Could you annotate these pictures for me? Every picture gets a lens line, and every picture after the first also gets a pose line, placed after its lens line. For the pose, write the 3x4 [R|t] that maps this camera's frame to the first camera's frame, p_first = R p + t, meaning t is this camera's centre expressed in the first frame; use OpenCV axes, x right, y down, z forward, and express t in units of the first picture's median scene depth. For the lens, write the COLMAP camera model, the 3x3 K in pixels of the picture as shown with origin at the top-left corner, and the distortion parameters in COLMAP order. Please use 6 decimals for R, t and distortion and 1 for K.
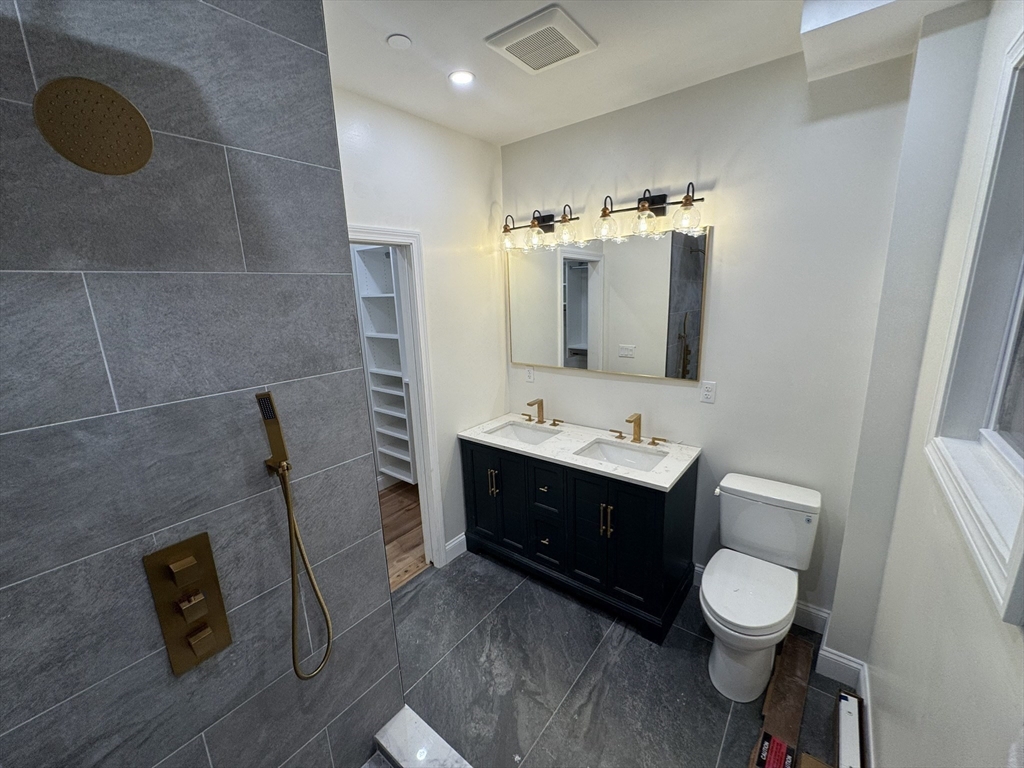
lens RADIAL K [[408.6, 0, 512.0], [0, 408.6, 384.0], [0, 0, 1]] dist [-0.003524, 0.000123]
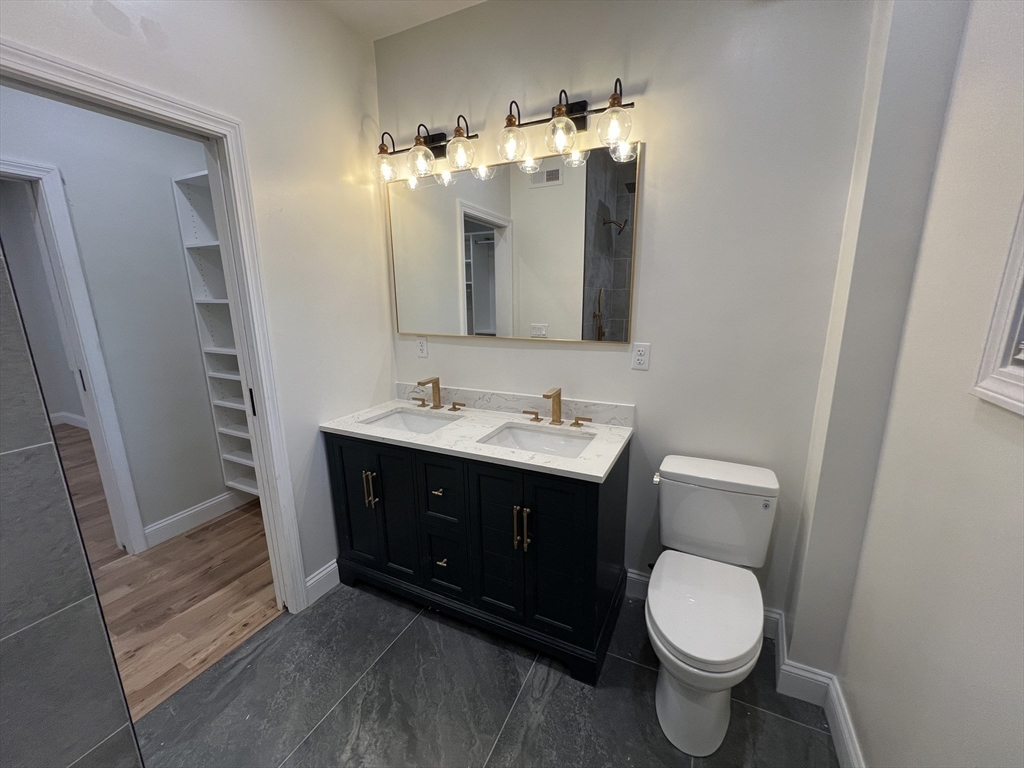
lens RADIAL K [[409.0, 0, 512.7], [0, 409.0, 385.4], [0, 0, 1]] dist [-0.001884, 0.000461]
pose [[0.976962, -0.021915, 0.212287, 0.057791], [0.022673, 0.999742, -0.001137, 0.069141], [-0.212208, 0.005924, 0.977207, 0.253012]]
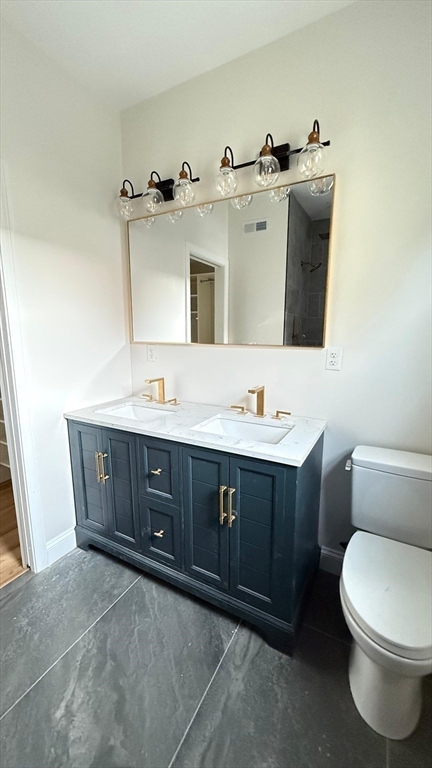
lens RADIAL K [[303.7, 0, 216.0], [0, 303.7, 384.0], [0, 0, 1]] dist [0.000259, -0.000246]
pose [[0.986182, 0.006106, 0.165554, 0.095088], [0.001985, 0.998814, -0.048657, 0.105385], [-0.165654, 0.048314, 0.985000, 0.347091]]
